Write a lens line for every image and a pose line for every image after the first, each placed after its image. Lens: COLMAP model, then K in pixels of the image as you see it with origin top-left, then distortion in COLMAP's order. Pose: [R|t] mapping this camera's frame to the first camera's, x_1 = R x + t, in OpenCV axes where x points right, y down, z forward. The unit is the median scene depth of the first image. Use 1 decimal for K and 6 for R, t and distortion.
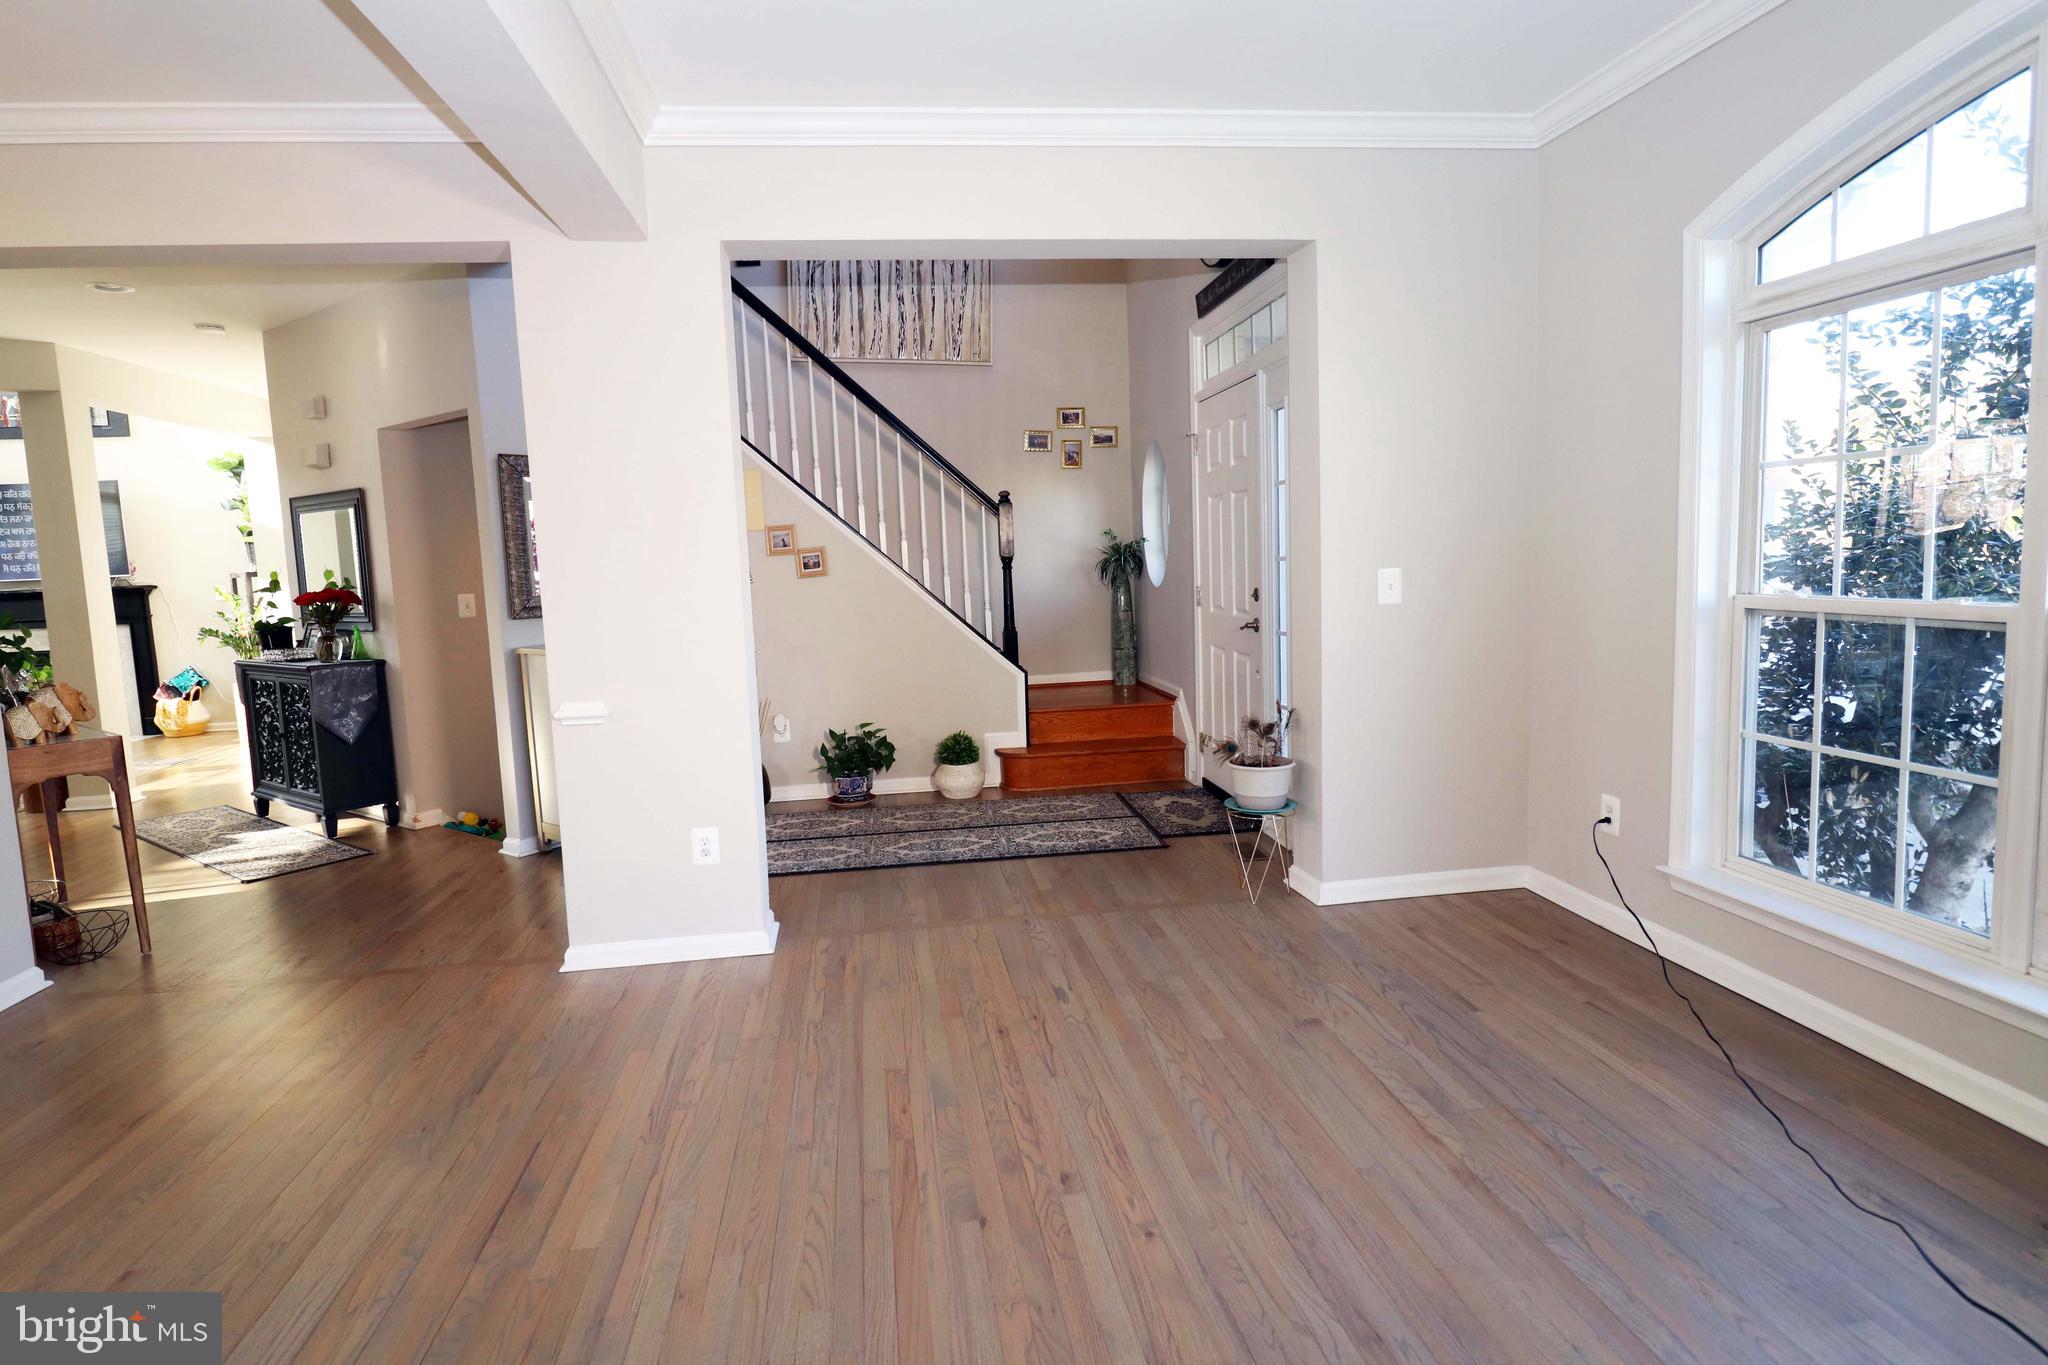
lens RADIAL K [[1065.4, 0, 1020.4], [0, 1065.4, 688.2], [0, 0, 1]] dist [-0.007298, -0.004738]
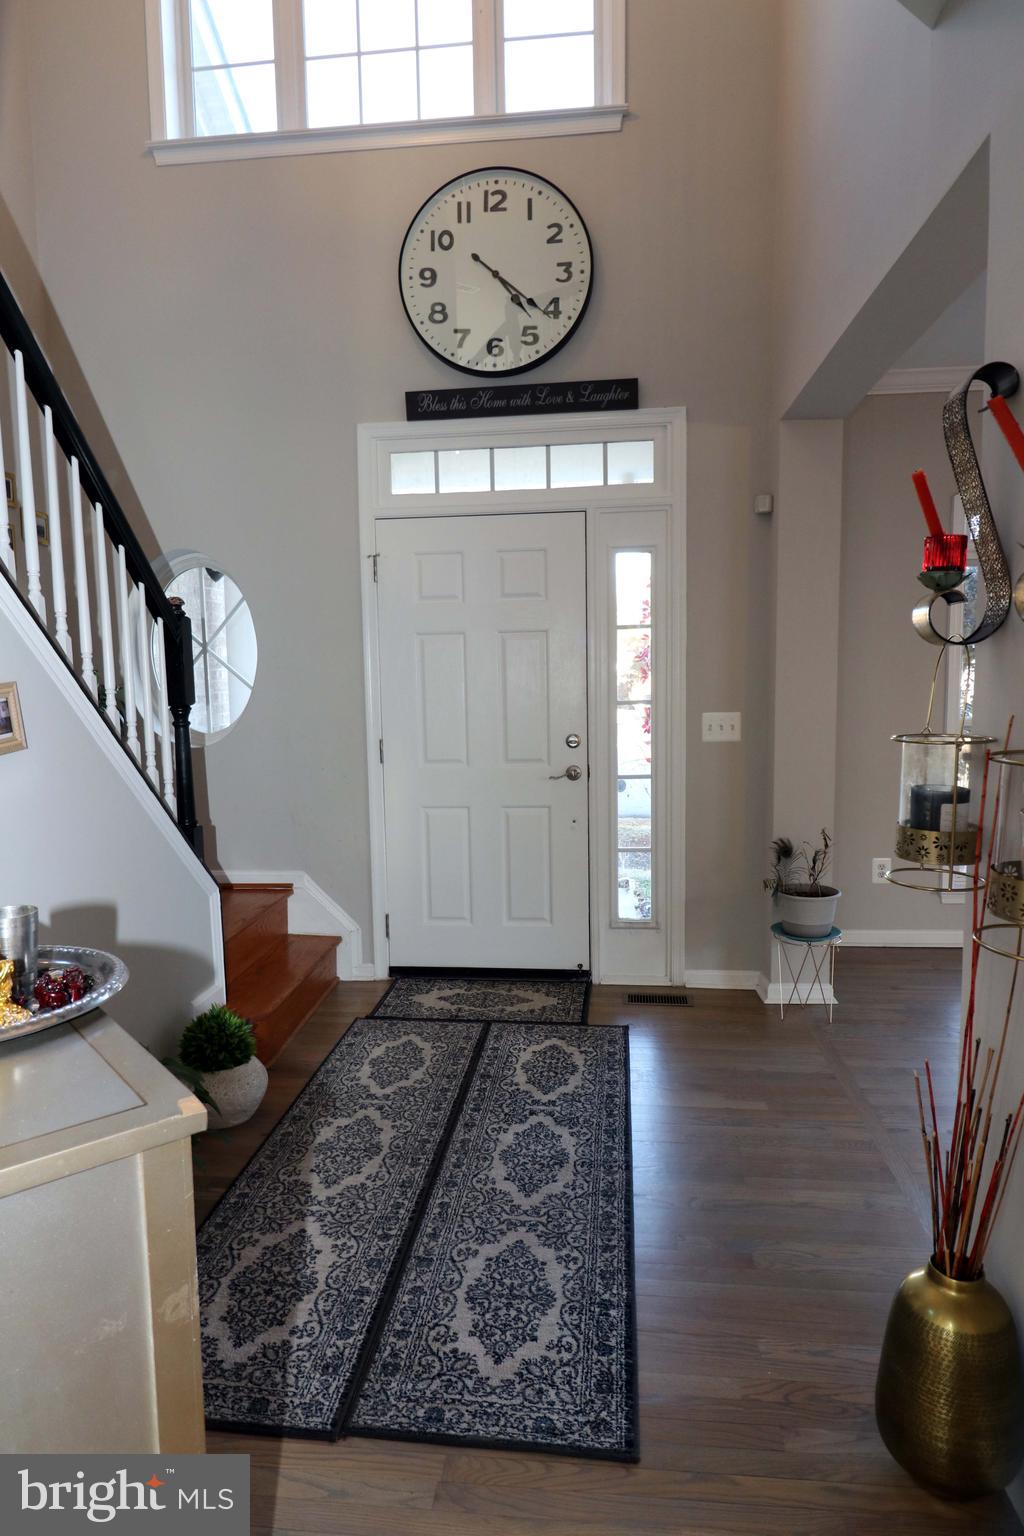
lens RADIAL K [[922.5, 0, 508.3], [0, 922.5, 771.9], [0, 0, 1]] dist [0.001976, 0.000263]
pose [[0.241996, -0.078146, 0.967125, -0.600873], [0.130339, 0.990335, 0.047408, -0.109010], [-0.961483, 0.114582, 0.249843, 0.862047]]
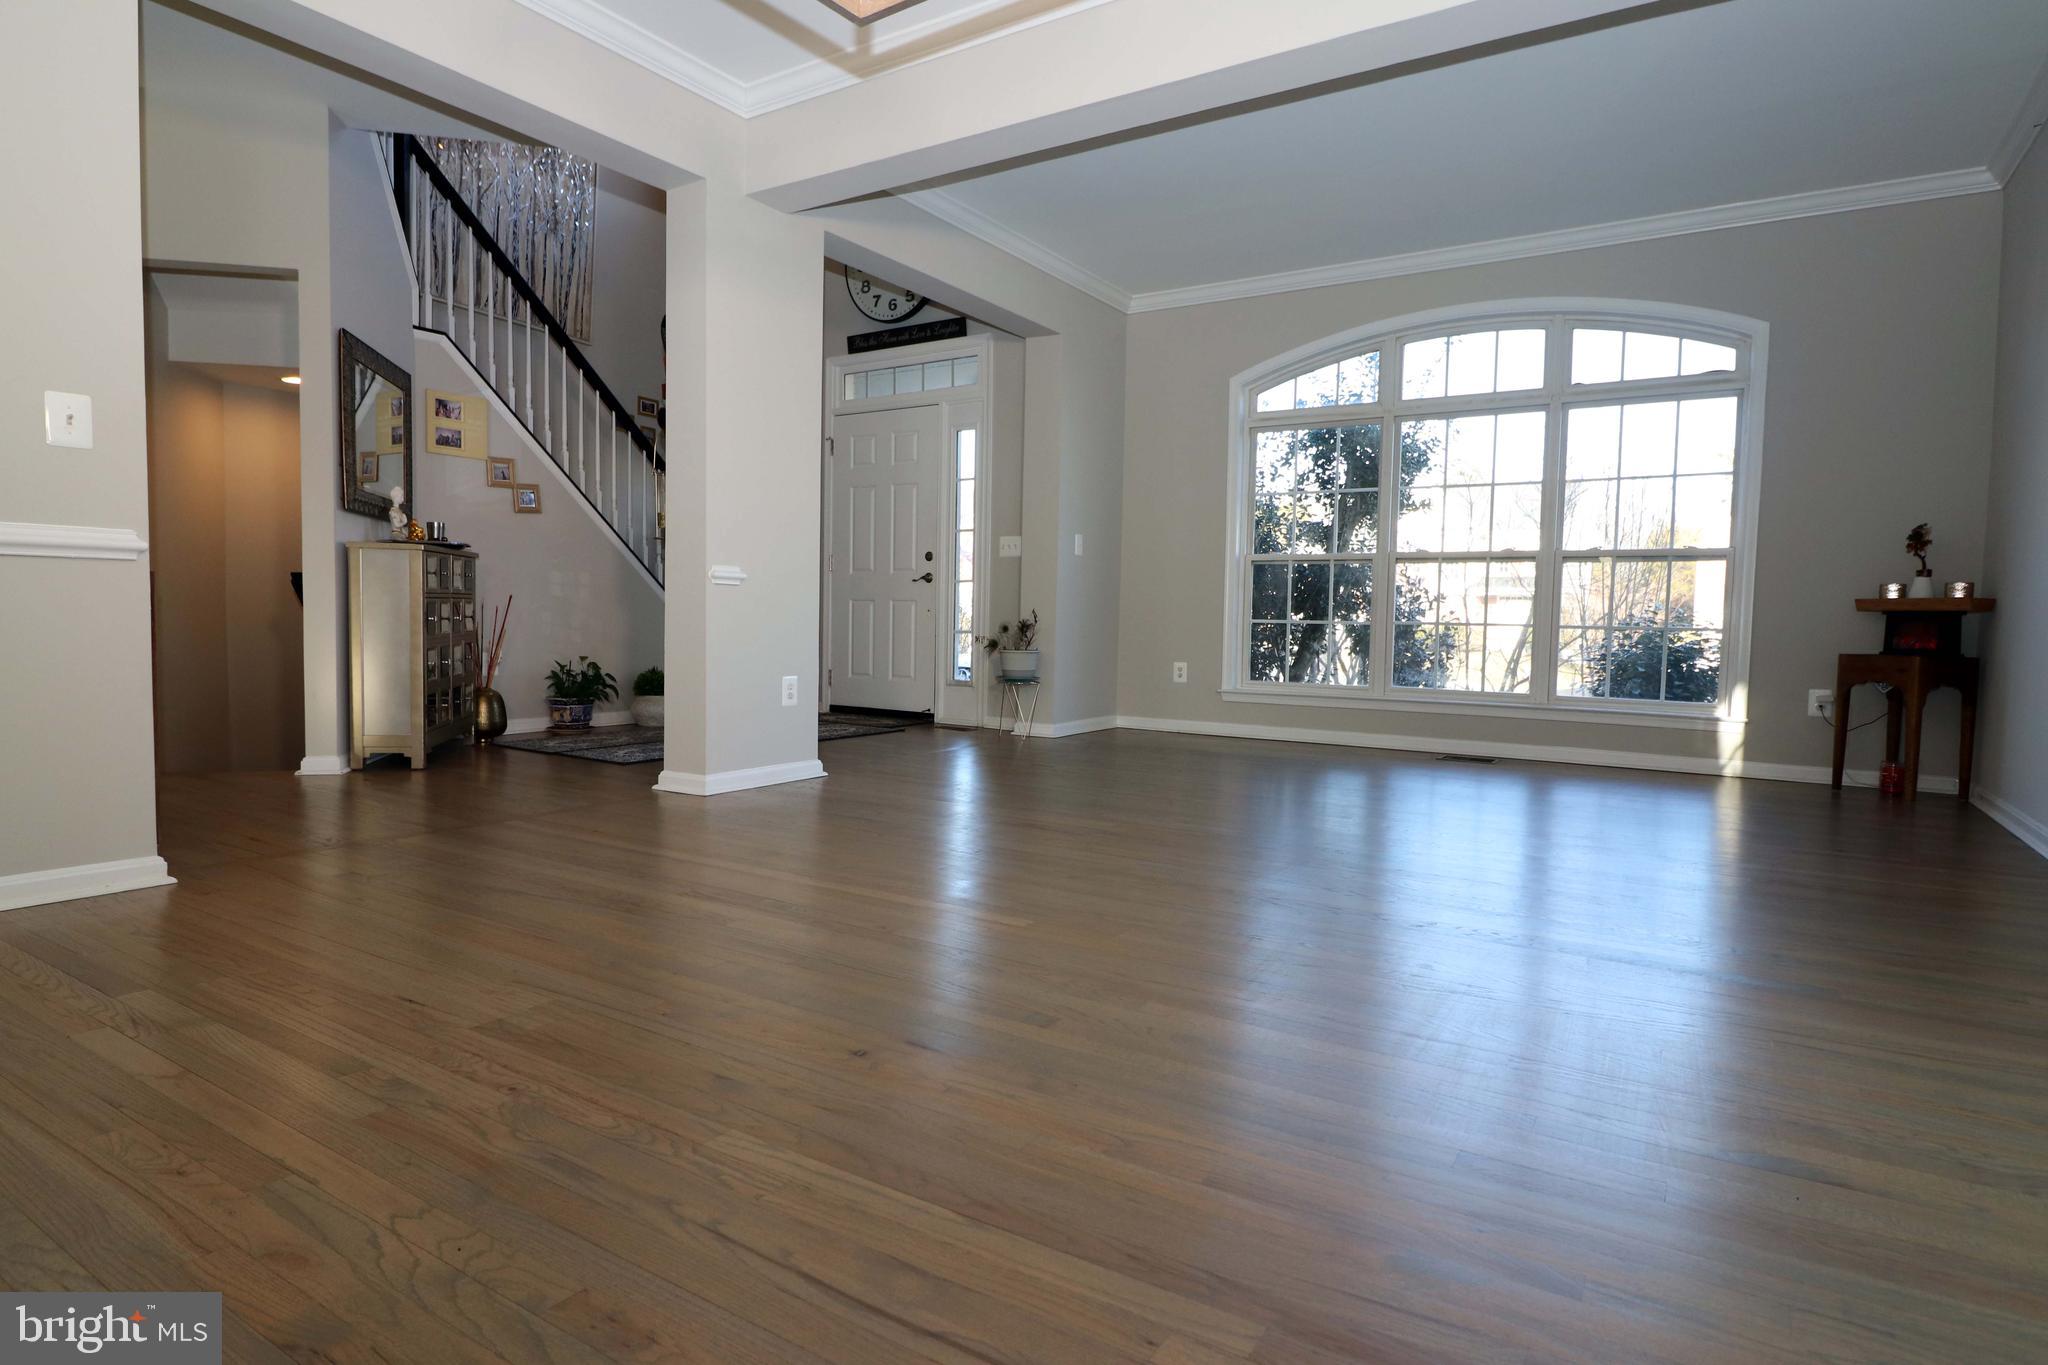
lens RADIAL K [[1098.0, 0, 1017.7], [0, 1098.0, 686.4], [0, 0, 1]] dist [0.000286, -0.012176]
pose [[0.650291, 0.002407, 0.759682, -0.830854], [0.051556, 0.997550, -0.047293, 0.163907], [-0.757934, 0.069921, 0.648573, -0.034989]]
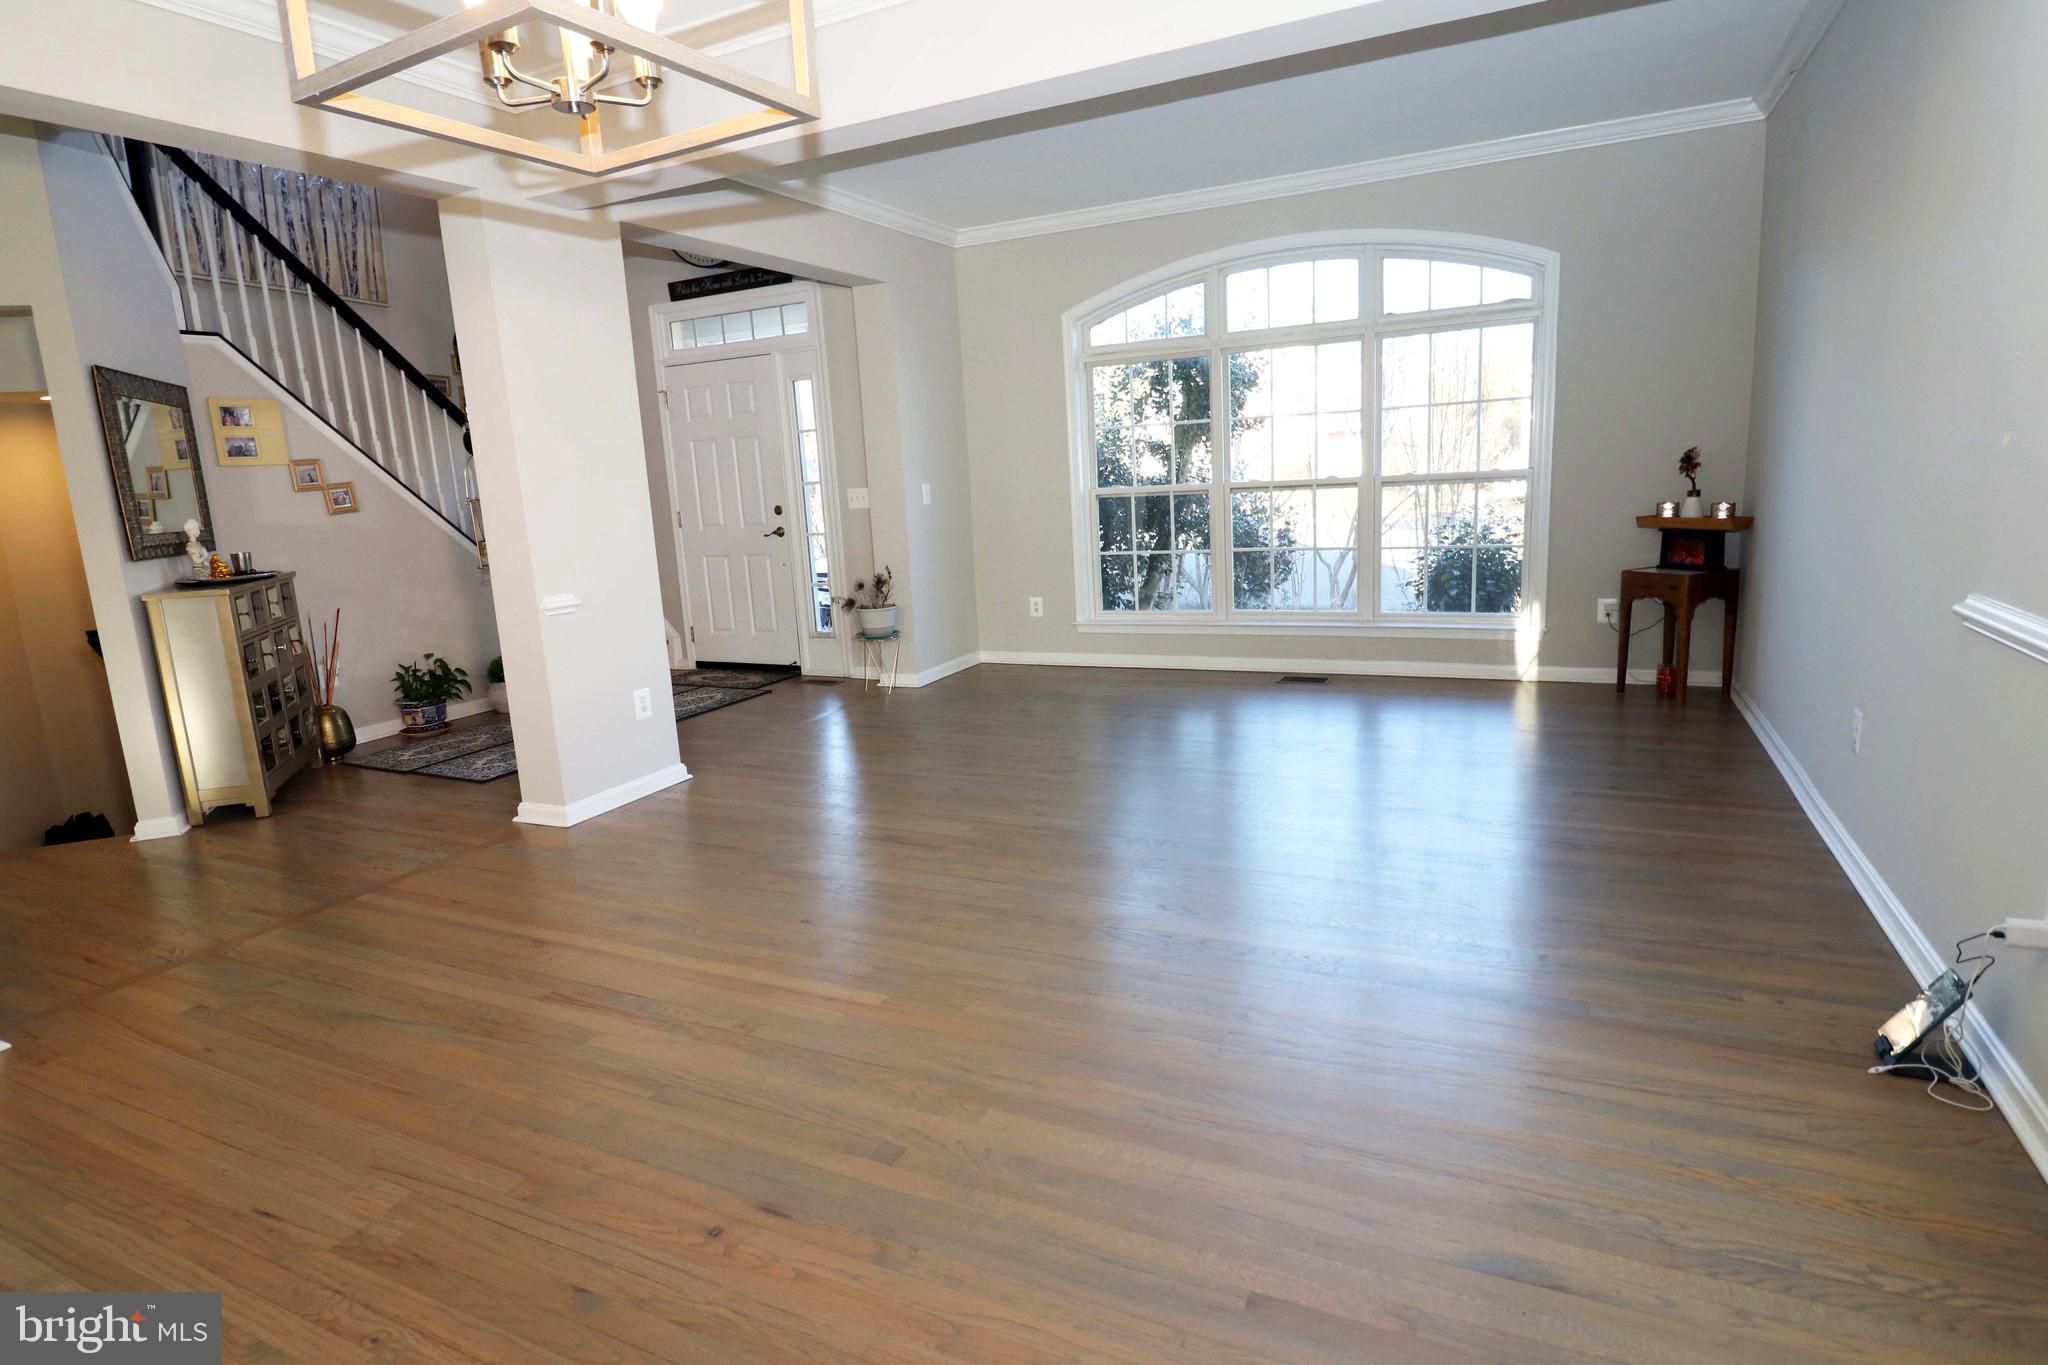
lens RADIAL K [[1065.4, 0, 1023.8], [0, 1065.4, 679.5], [0, 0, 1]] dist [-0.007298, -0.004738]
pose [[0.555648, -0.152769, 0.817262, -0.803756], [0.134934, 0.986512, 0.092667, 0.048097], [-0.820395, 0.058786, 0.568767, -0.066771]]
